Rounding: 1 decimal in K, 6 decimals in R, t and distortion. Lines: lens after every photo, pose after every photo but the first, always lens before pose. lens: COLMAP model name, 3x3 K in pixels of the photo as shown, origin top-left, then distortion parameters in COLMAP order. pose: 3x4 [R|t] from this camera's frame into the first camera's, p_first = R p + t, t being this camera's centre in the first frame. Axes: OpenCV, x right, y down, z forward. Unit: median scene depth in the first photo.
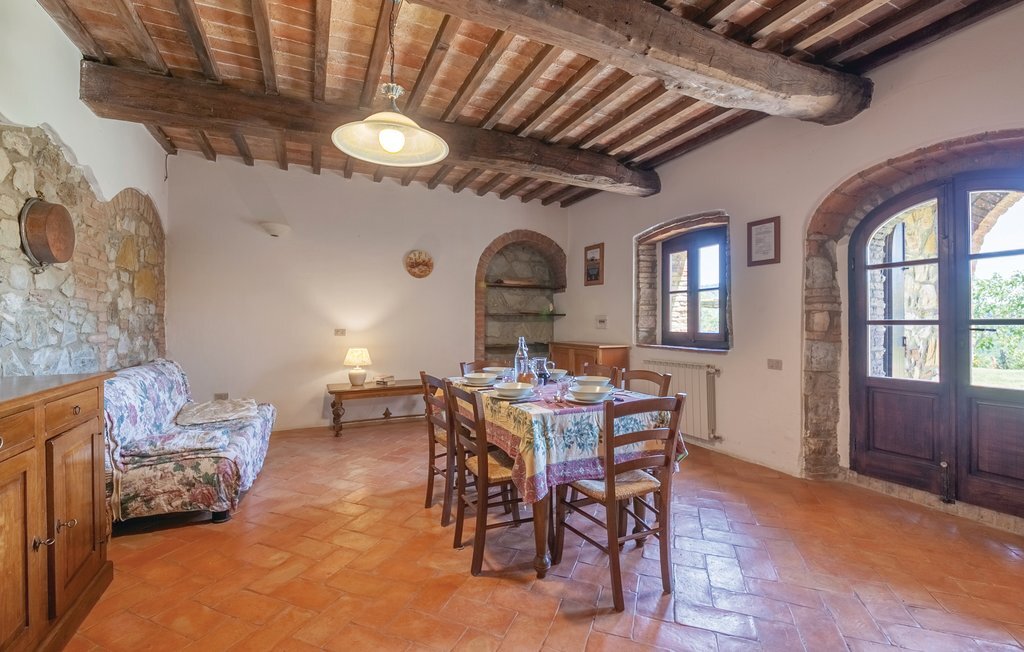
lens RADIAL K [[431.4, 0, 519.5], [0, 431.4, 324.1], [0, 0, 1]] dist [0.000769, 0.000064]
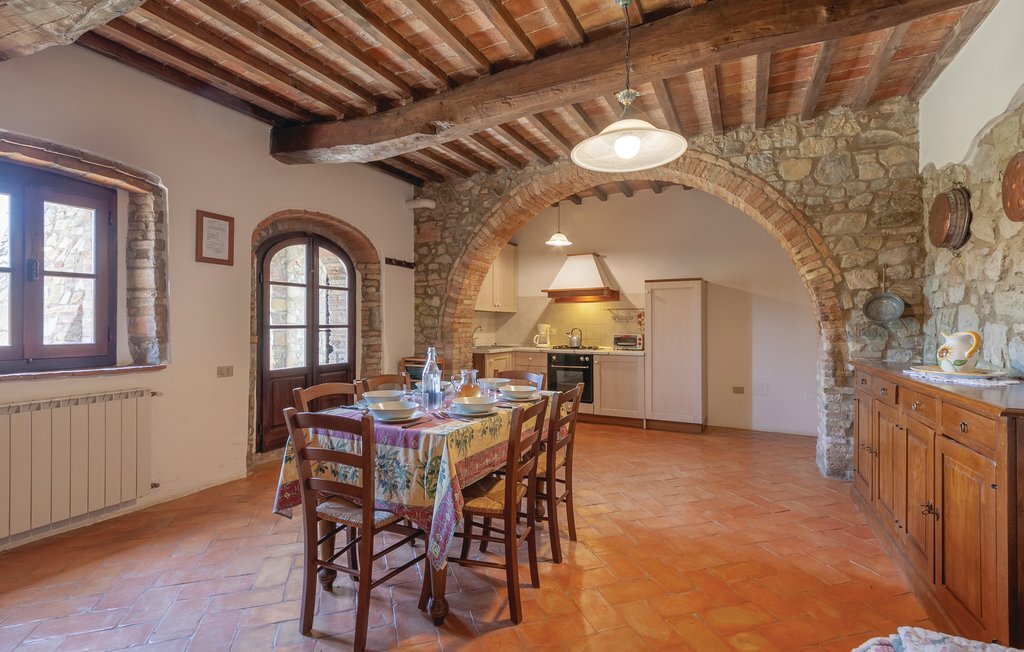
lens RADIAL K [[431.4, 0, 519.5], [0, 431.4, 324.1], [0, 0, 1]] dist [0.000769, 0.000064]
pose [[-0.589908, 0.004019, 0.807461, -0.549349], [0.005267, 0.999985, -0.001130, -0.005866], [-0.807453, 0.003586, -0.589920, 1.031128]]
